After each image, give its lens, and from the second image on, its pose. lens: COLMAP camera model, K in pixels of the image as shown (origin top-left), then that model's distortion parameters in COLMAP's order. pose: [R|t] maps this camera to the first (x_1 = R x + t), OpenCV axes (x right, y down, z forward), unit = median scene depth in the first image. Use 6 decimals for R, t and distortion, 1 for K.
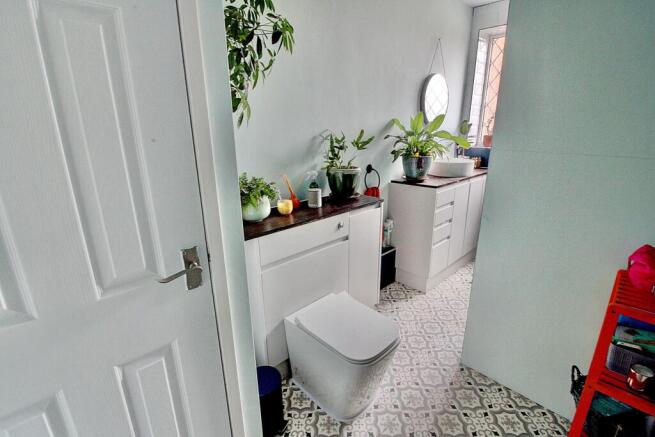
lens RADIAL K [[307.6, 0, 328.1], [0, 307.6, 216.3], [0, 0, 1]] dist [-0.002883, -0.001520]
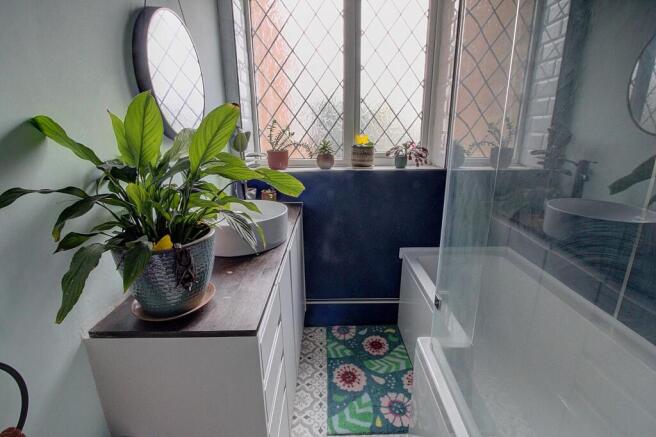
lens RADIAL K [[308.1, 0, 324.4], [0, 308.1, 217.4], [0, 0, 1]] dist [-0.002883, -0.001520]
pose [[0.698217, -0.199523, 0.687520, 0.191130], [0.209069, 0.975340, 0.070729, -0.205396], [-0.684677, 0.094354, 0.722713, 0.661745]]
